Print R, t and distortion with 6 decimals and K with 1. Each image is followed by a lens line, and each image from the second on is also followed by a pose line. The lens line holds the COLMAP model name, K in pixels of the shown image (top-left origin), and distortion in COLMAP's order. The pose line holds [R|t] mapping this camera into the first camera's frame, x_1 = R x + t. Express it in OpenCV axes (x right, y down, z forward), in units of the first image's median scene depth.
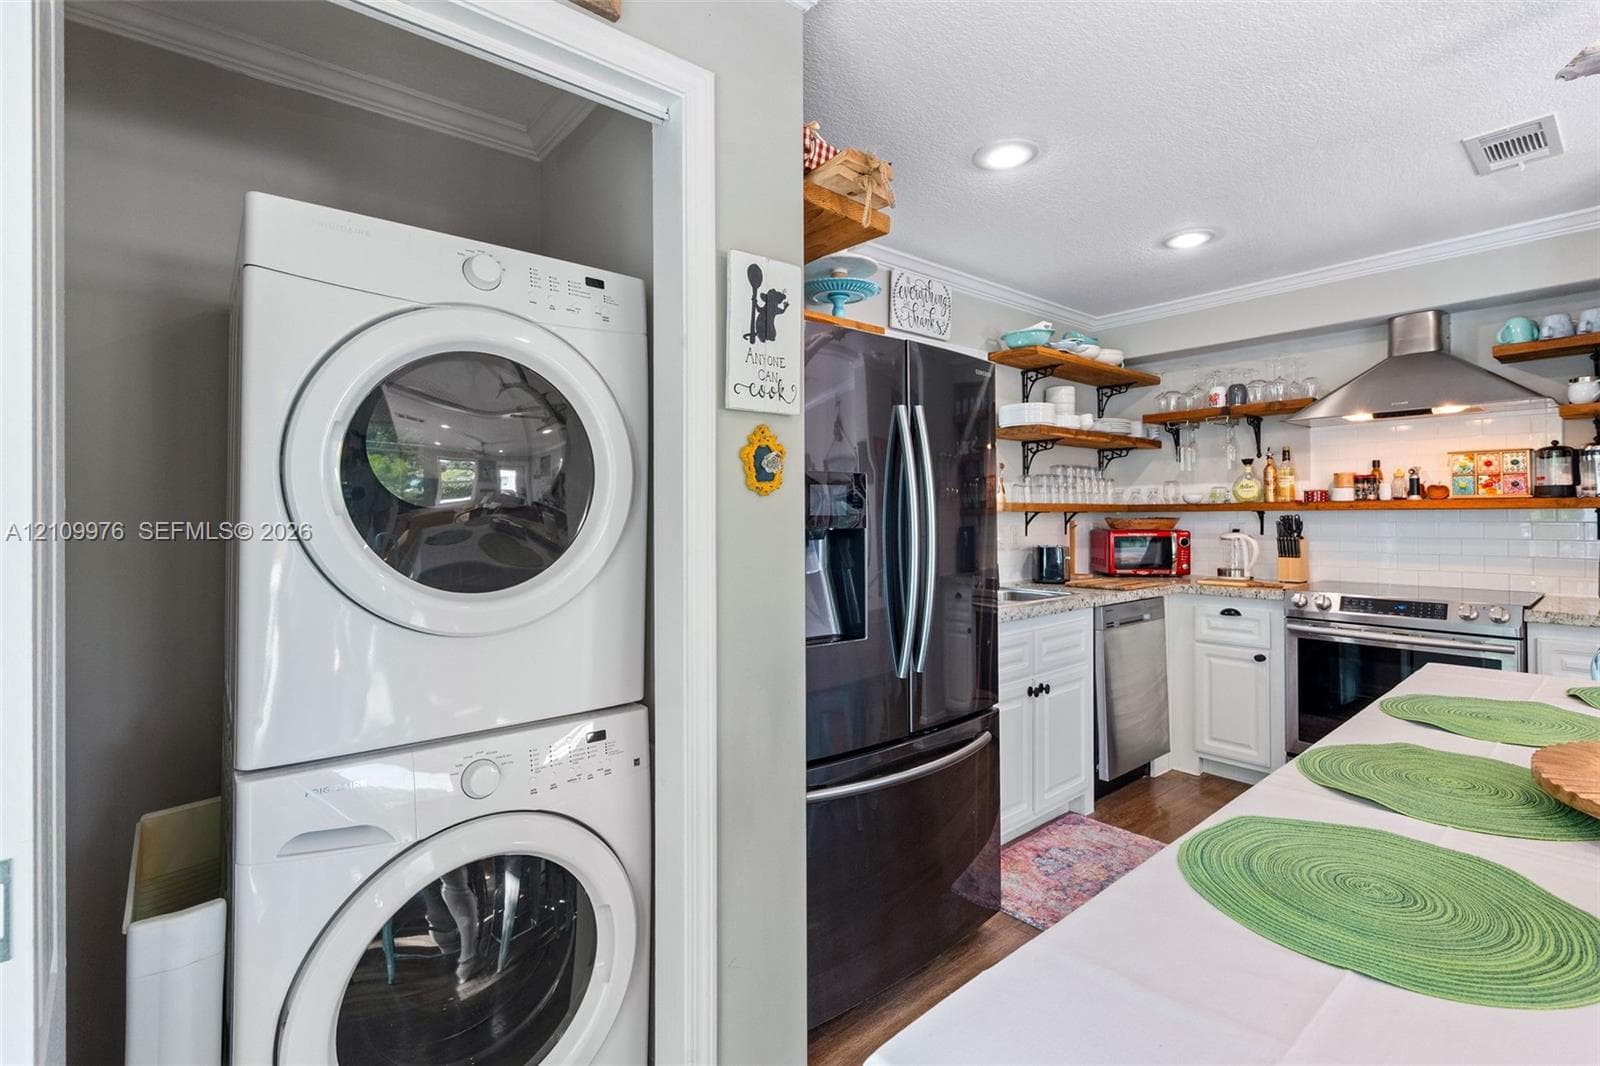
lens RADIAL K [[724.3, 0, 770.1], [0, 724.3, 507.4], [0, 0, 1]] dist [-0.005856, 0.001769]
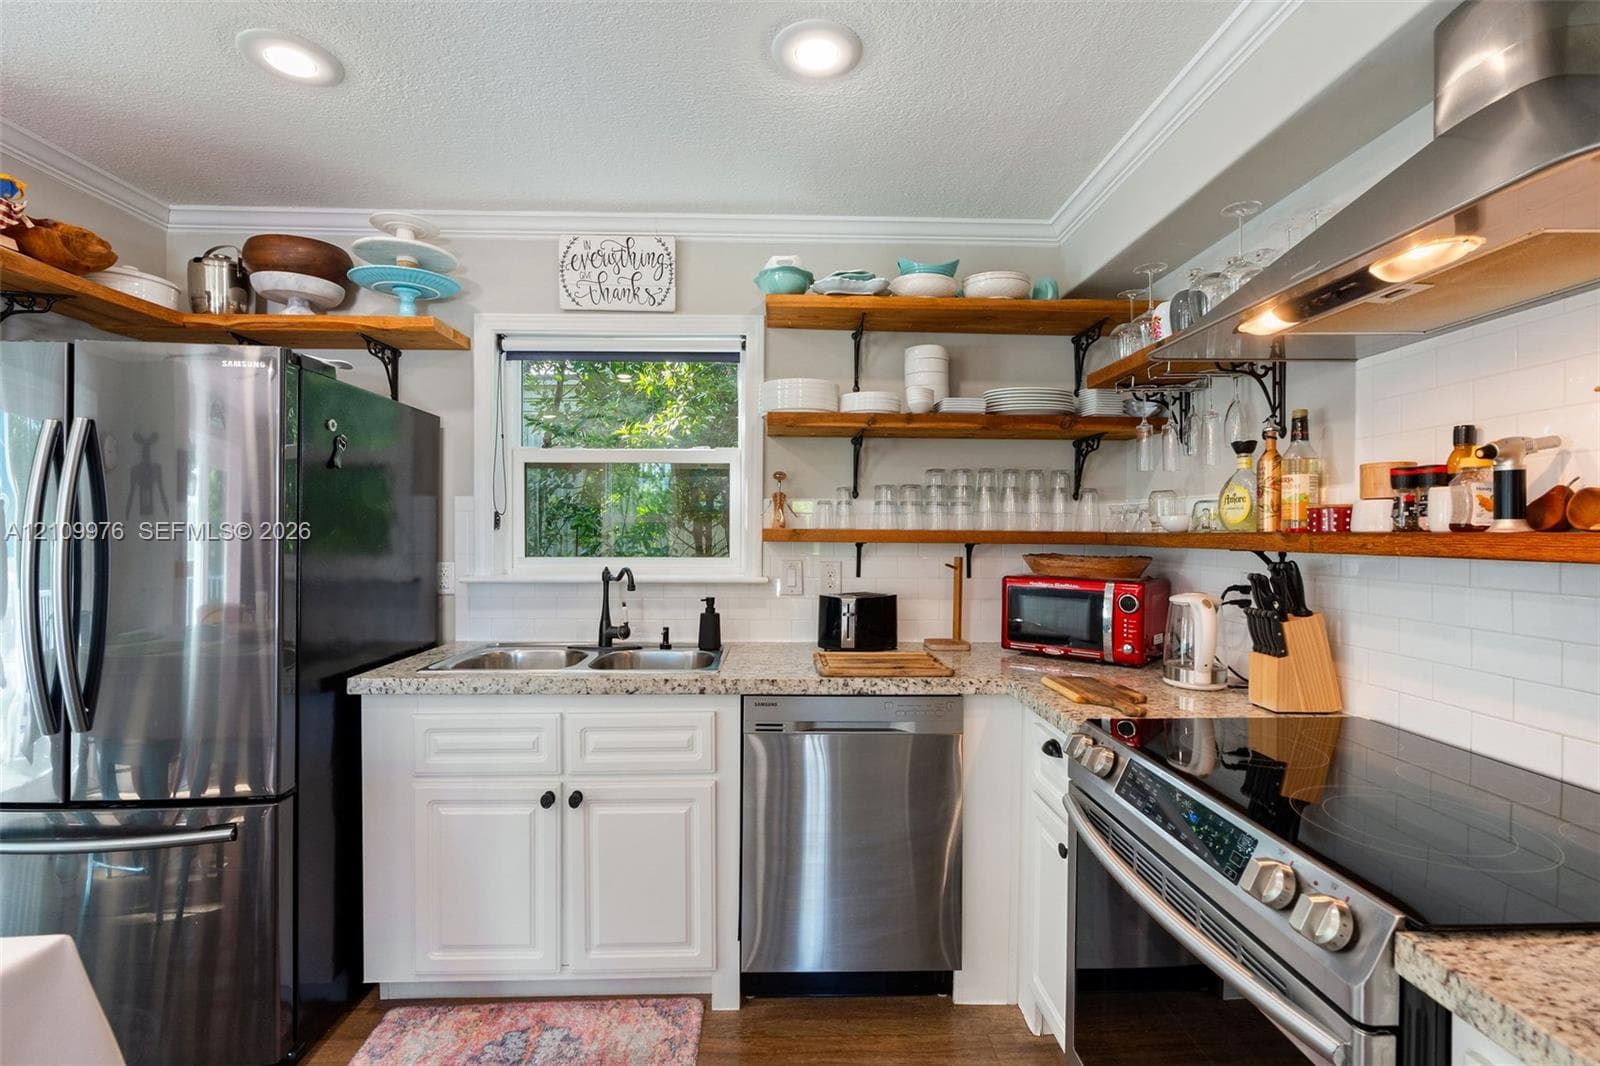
lens RADIAL K [[724.3, 0, 811.6], [0, 724.3, 531.6], [0, 0, 1]] dist [-0.005856, 0.001769]
pose [[0.792282, 0.011875, -0.610040, 0.836454], [-0.003313, 0.999880, 0.015161, -0.014937], [0.610146, -0.009991, 0.792226, 0.504510]]
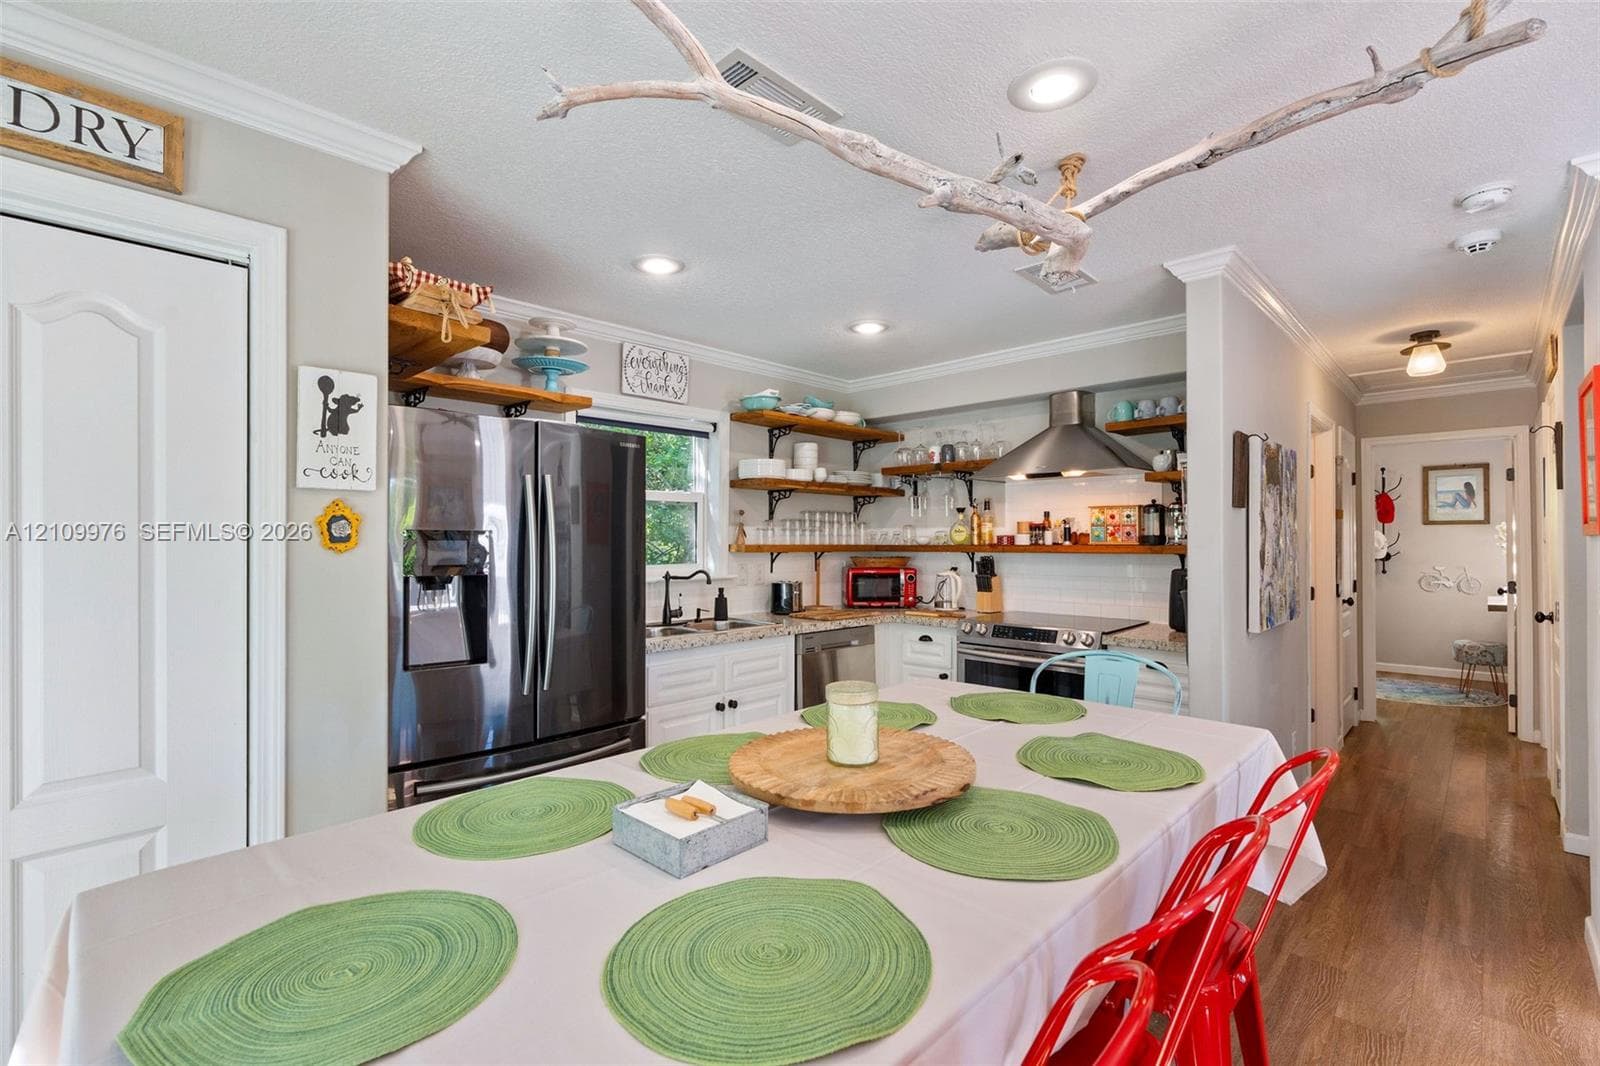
lens RADIAL K [[724.3, 0, 784.9], [0, 724.3, 536.1], [0, 0, 1]] dist [-0.005856, 0.001769]
pose [[0.994323, 0.006649, 0.106197, 0.288467], [-0.007003, 0.999971, 0.002963, -0.025715], [-0.106174, -0.003690, 0.994341, -0.163839]]
